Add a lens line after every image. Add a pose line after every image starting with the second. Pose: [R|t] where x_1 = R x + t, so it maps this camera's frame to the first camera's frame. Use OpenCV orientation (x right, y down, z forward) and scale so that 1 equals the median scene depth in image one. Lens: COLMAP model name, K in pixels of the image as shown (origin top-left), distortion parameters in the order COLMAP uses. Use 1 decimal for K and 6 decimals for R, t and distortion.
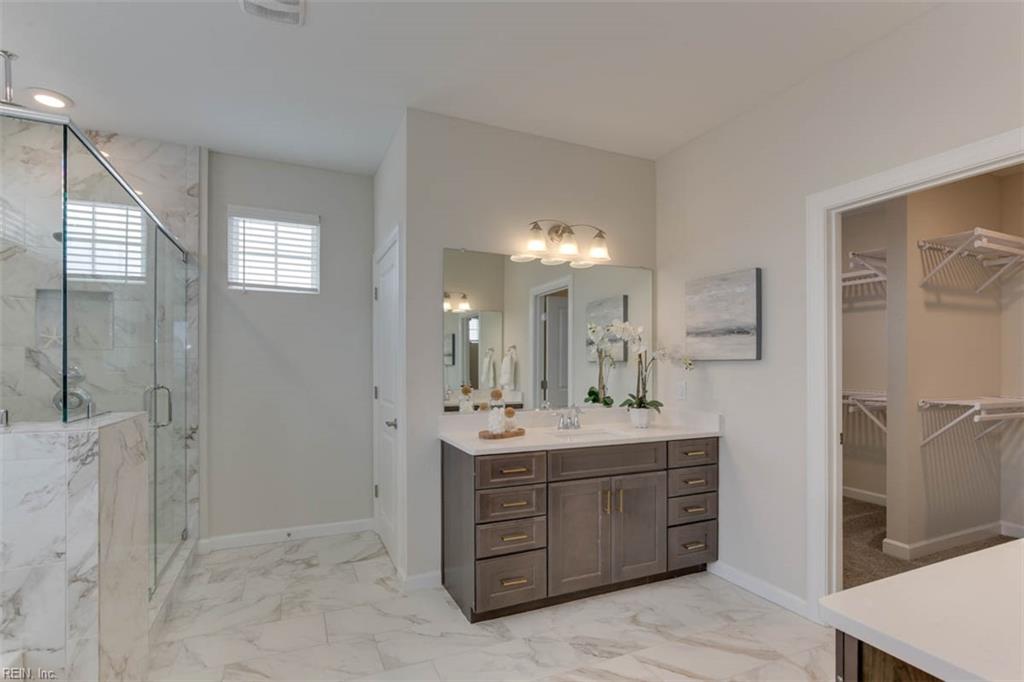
lens RADIAL K [[474.7, 0, 493.7], [0, 474.7, 365.9], [0, 0, 1]] dist [0.002718, 0.000628]
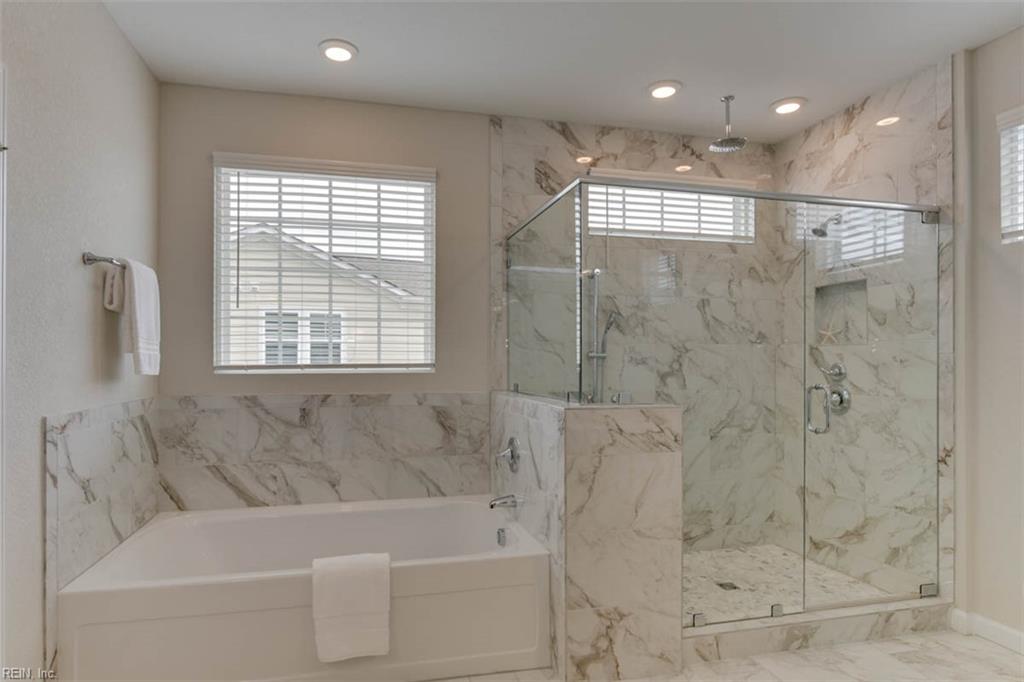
lens RADIAL K [[602.5, 0, 511.8], [0, 602.5, 361.1], [0, 0, 1]] dist [0.001662, -0.000785]
pose [[-0.155251, 0.000188, -0.987875, 0.385336], [-0.001422, 0.999999, 0.000414, -0.002605], [0.987874, 0.001469, -0.155251, 0.503859]]
